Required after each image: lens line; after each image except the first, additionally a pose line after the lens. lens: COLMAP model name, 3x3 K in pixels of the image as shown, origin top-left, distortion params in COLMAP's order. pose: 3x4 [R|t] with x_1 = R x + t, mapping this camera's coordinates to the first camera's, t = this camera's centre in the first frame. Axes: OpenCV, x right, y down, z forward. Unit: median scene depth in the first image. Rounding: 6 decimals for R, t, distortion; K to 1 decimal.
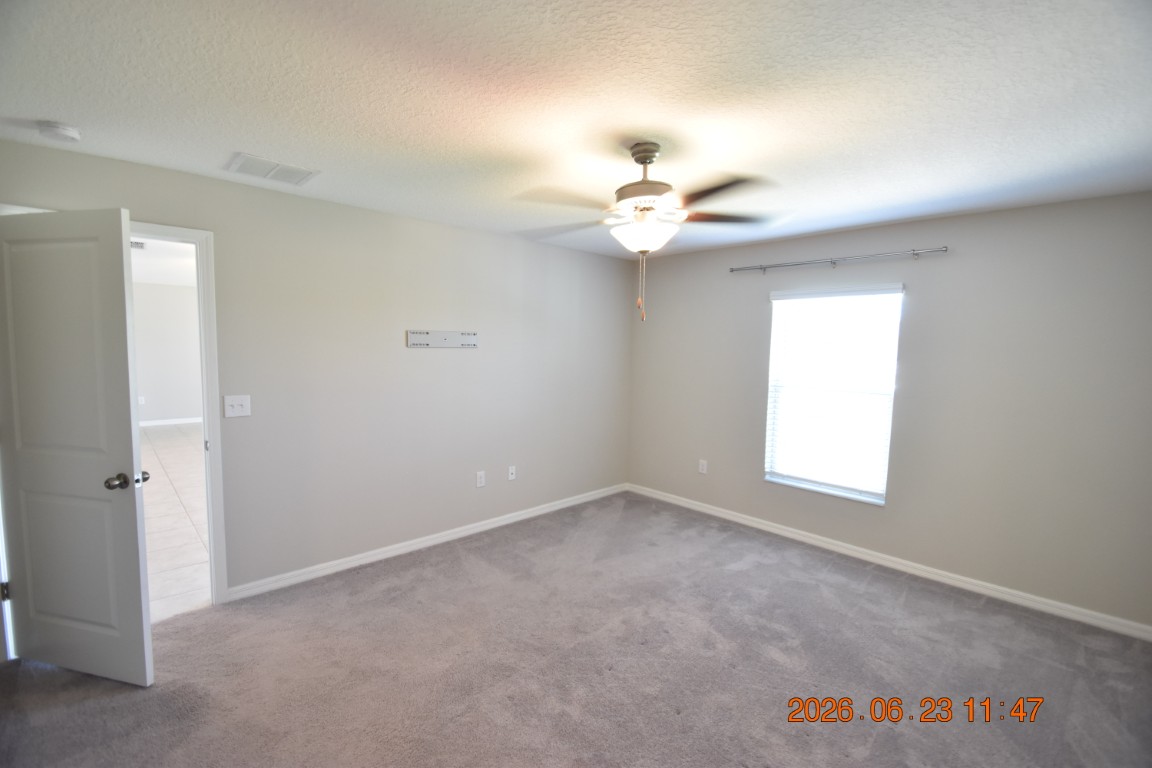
lens RADIAL K [[504.4, 0, 570.8], [0, 504.4, 389.1], [0, 0, 1]] dist [0.012614, -0.015652]
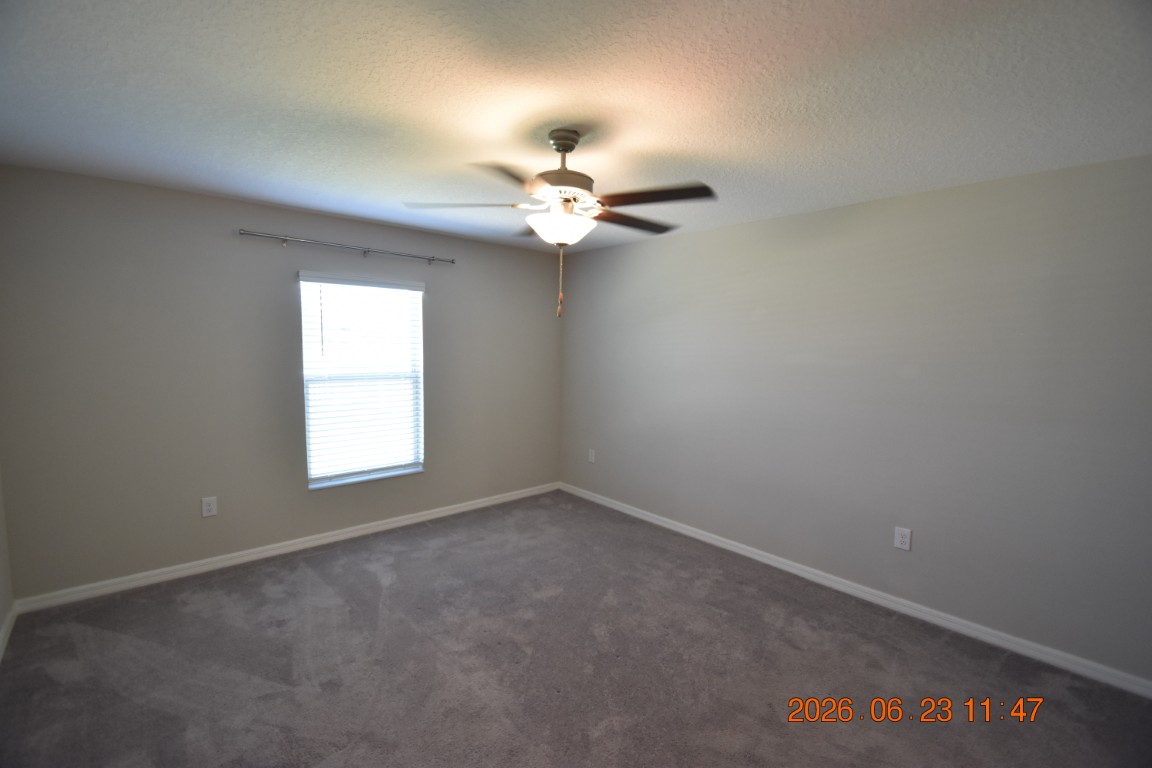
lens RADIAL K [[504.4, 0, 570.8], [0, 504.4, 389.1], [0, 0, 1]] dist [0.012614, -0.015652]
pose [[0.033527, -0.113507, 0.992971, -0.522970], [0.071514, 0.991256, 0.110896, -0.065734], [-0.996876, 0.067293, 0.041352, 0.601334]]
